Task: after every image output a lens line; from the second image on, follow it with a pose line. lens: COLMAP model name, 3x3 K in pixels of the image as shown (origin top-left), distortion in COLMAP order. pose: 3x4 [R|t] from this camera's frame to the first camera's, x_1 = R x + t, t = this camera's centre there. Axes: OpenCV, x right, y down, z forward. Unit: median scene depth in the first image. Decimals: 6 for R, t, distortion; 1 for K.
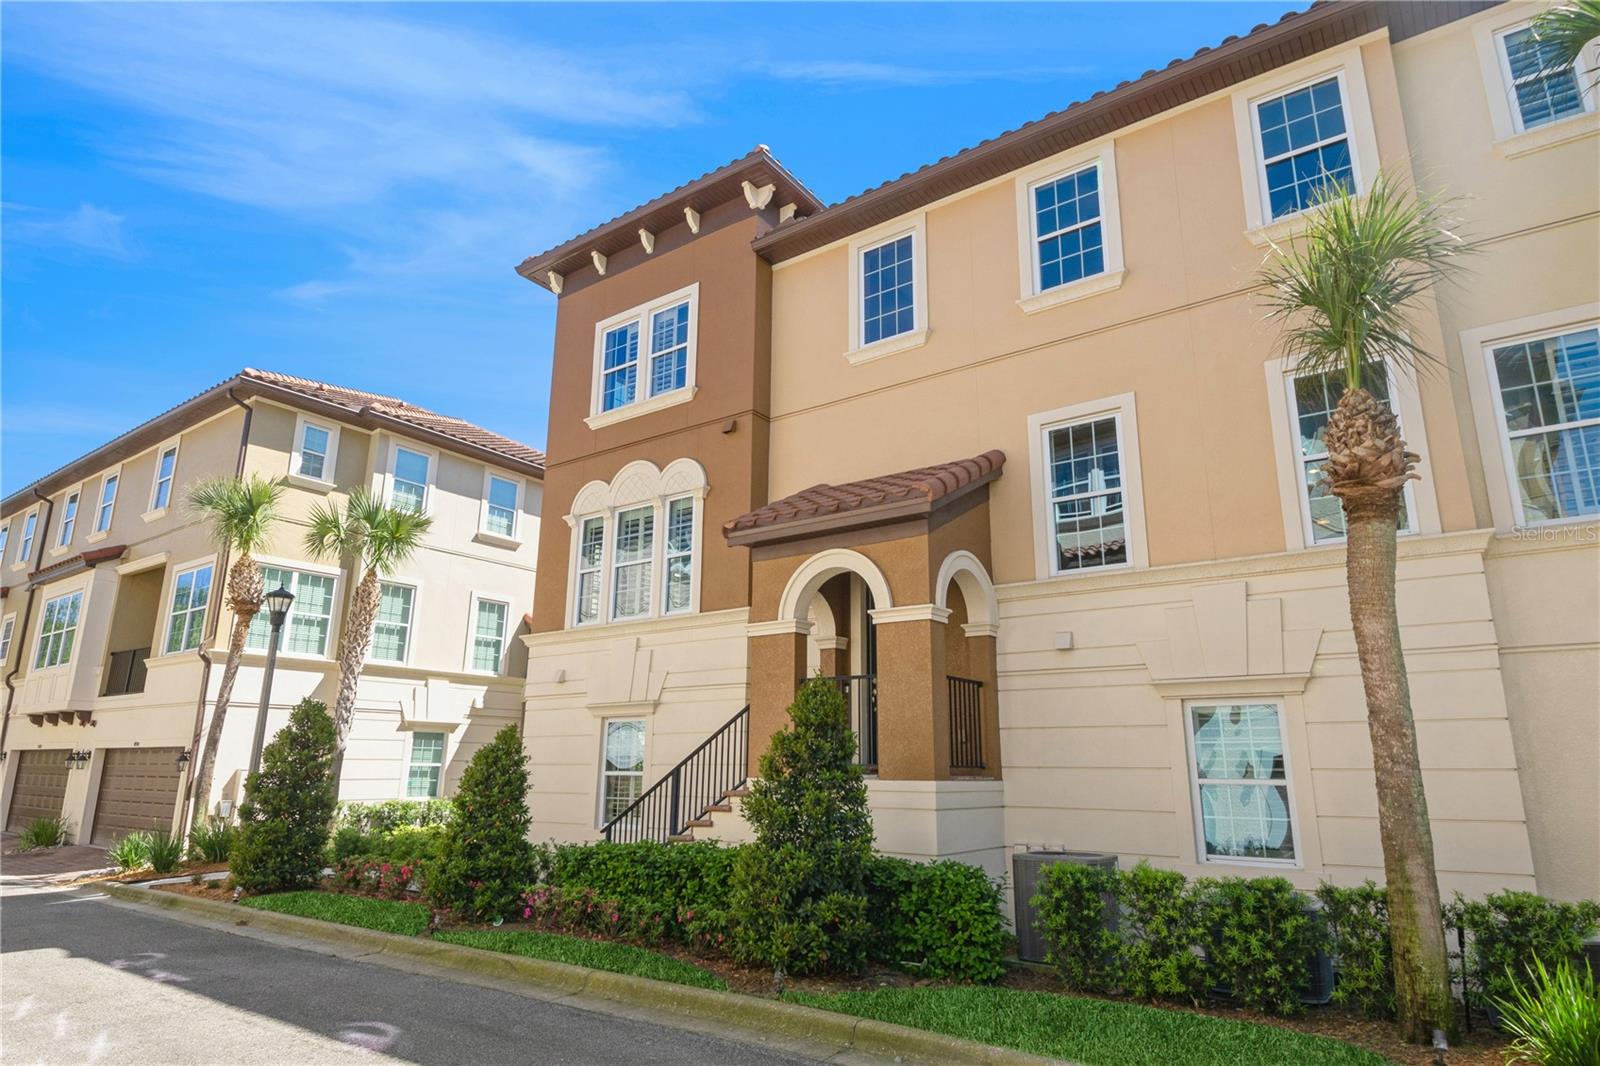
lens RADIAL K [[882.5, 0, 807.6], [0, 882.5, 572.7], [0, 0, 1]] dist [0.048267, -0.037545]
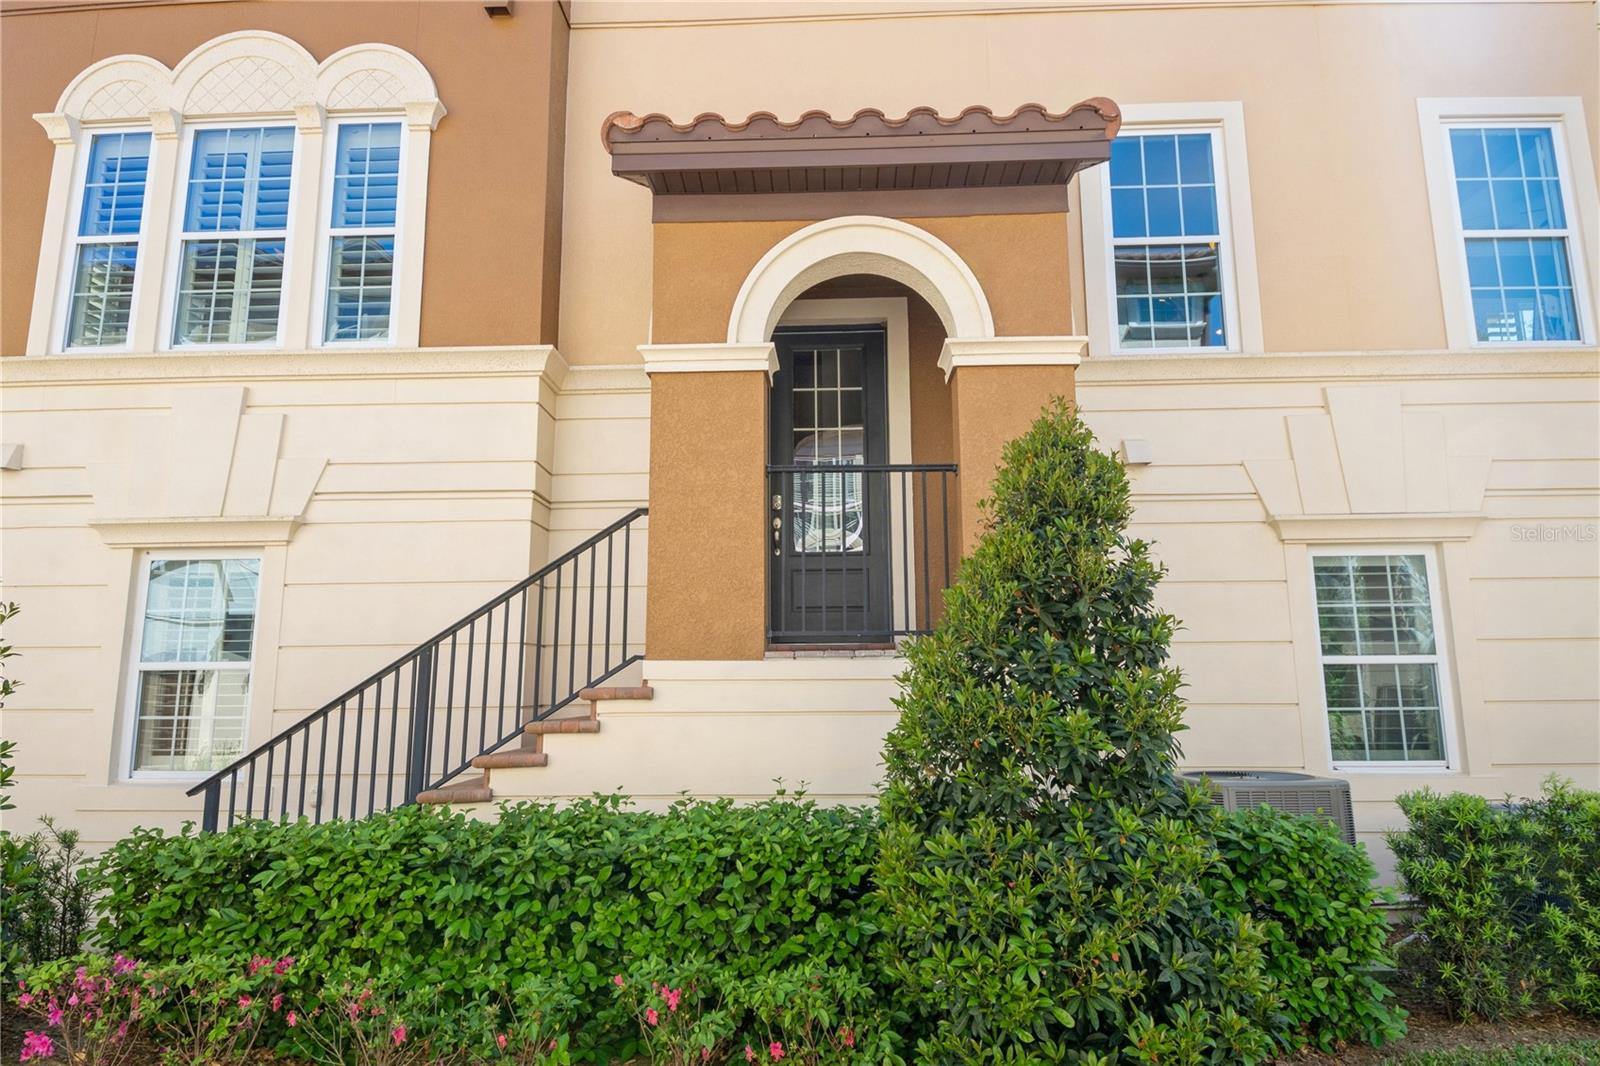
lens RADIAL K [[903.5, 0, 800.0], [0, 903.5, 533.0], [0, 0, 1]] dist [0.034257, -0.032370]
pose [[0.835232, 0.081297, 0.543855, -0.246293], [-0.104344, 0.994474, 0.011592, 0.138972], [-0.539908, -0.066430, 0.839099, 0.512626]]
